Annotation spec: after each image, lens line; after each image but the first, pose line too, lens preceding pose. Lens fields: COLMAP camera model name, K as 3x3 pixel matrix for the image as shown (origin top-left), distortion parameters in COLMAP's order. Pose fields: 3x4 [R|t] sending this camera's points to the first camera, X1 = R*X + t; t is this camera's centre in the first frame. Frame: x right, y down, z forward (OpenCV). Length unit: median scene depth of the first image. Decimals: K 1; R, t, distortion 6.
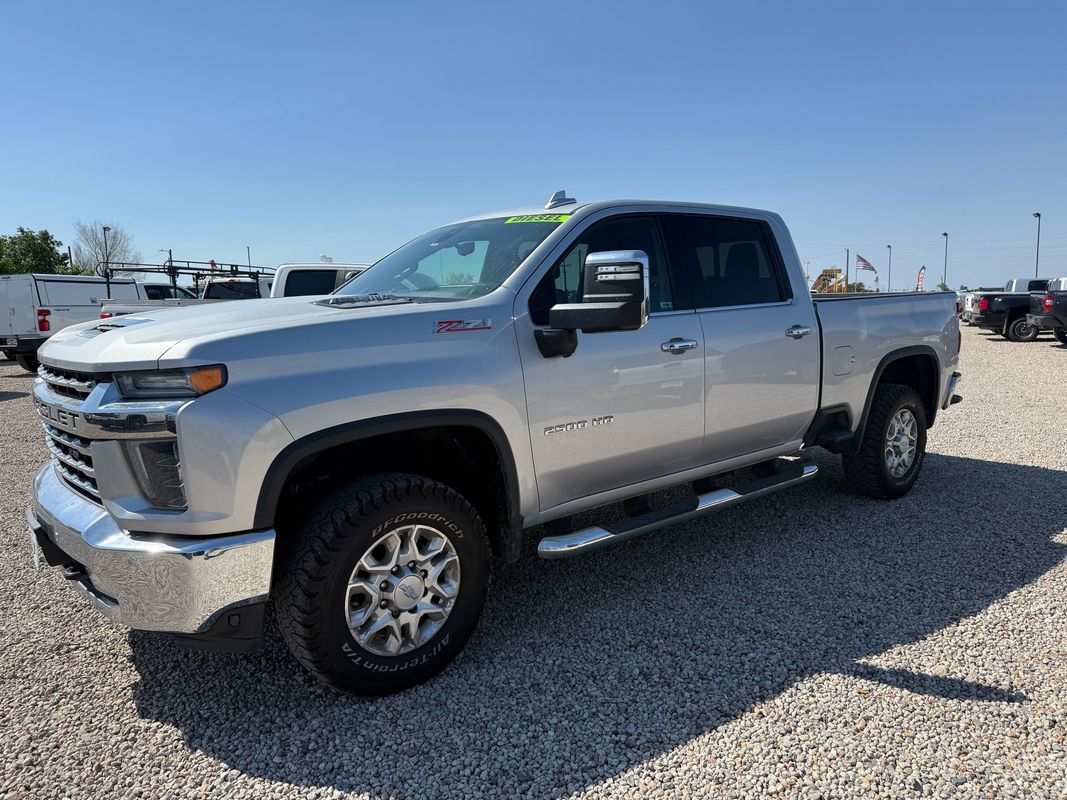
lens RADIAL K [[770.0, 0, 543.3], [0, 770.0, 399.0], [0, 0, 1]] dist [0.019455, -0.024567]
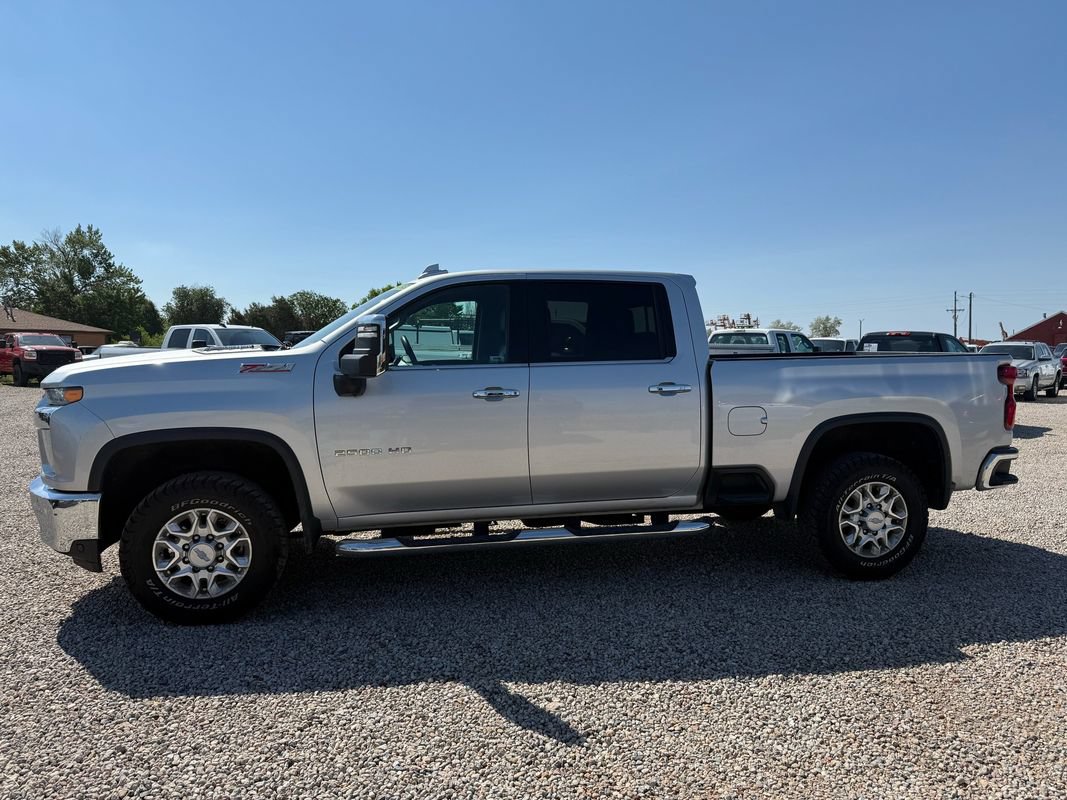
lens RADIAL K [[770.0, 0, 539.9], [0, 770.0, 397.5], [0, 0, 1]] dist [0.019455, -0.024567]
pose [[0.880094, 0.050686, -0.472087, 0.966797], [-0.080909, 0.995753, -0.043927, -0.023715], [0.467855, 0.076856, 0.880457, 0.022710]]
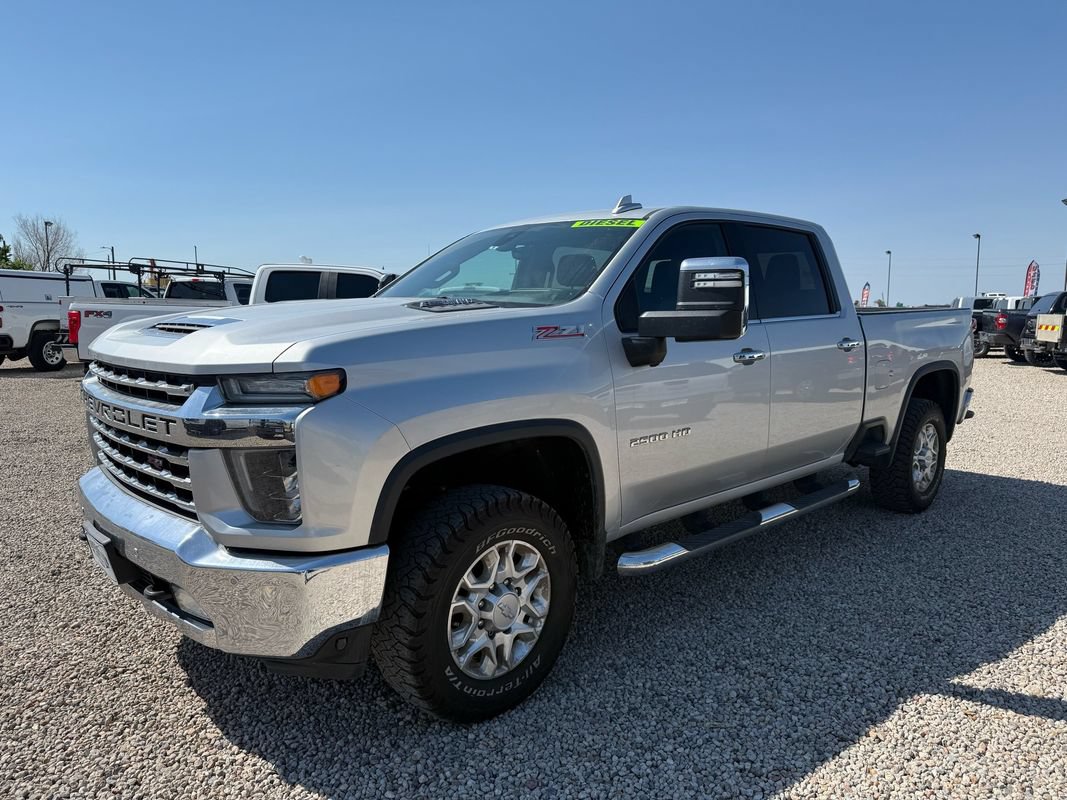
lens RADIAL K [[770.0, 0, 532.5], [0, 770.0, 398.2], [0, 0, 1]] dist [0.019455, -0.024567]
pose [[0.998172, 0.015200, 0.058487, -0.190888], [-0.014561, 0.999830, -0.011327, -0.001348], [-0.058649, 0.010455, 0.998224, 0.047296]]
